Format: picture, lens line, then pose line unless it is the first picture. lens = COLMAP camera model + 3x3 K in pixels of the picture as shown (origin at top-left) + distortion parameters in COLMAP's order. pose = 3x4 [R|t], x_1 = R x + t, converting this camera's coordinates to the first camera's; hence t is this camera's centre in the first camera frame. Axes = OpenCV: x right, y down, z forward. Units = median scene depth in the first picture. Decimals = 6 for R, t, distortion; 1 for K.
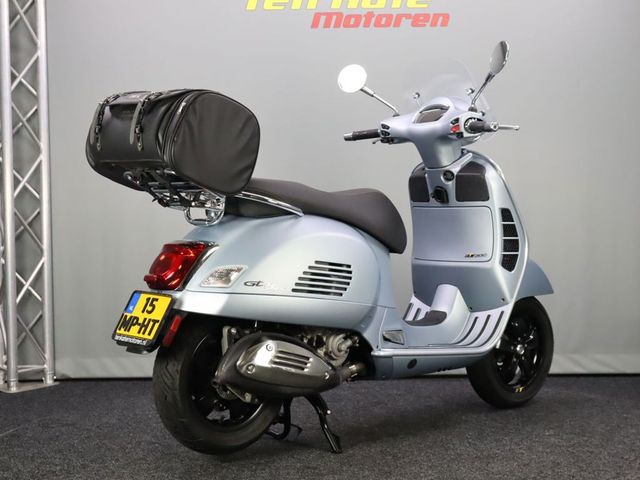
lens RADIAL K [[626.5, 0, 317.4], [0, 626.5, 239.0], [0, 0, 1]] dist [0.003547, 0.000000]
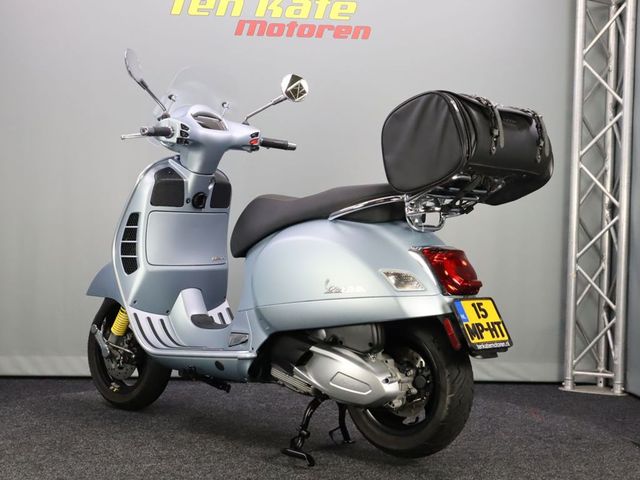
lens RADIAL K [[610.0, 0, 320.9], [0, 610.0, 242.5], [0, 0, 1]] dist [0.008074, 0.000000]
pose [[0.998770, 0.029582, 0.039798, 0.099901], [-0.029382, 0.999553, -0.005610, 0.001124], [-0.039947, 0.004434, 0.999192, 0.007003]]
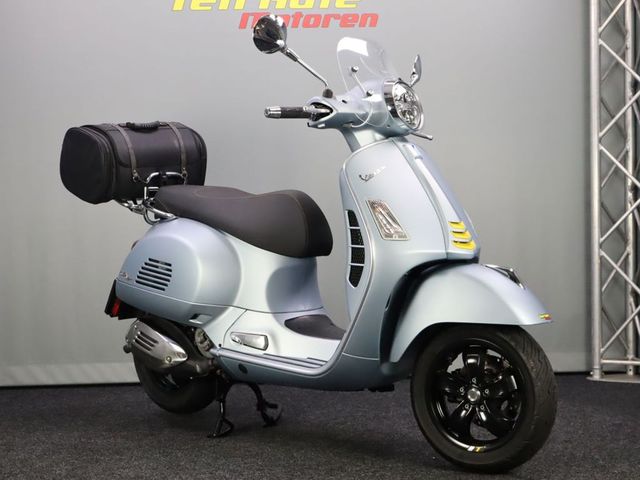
lens RADIAL K [[626.5, 0, 324.8], [0, 626.5, 239.7], [0, 0, 1]] dist [0.003547, 0.000000]
pose [[0.999618, -0.010620, 0.025503, 0.096838], [0.010690, 0.999940, -0.002584, 0.001153], [-0.025474, 0.002856, 0.999671, 0.006995]]
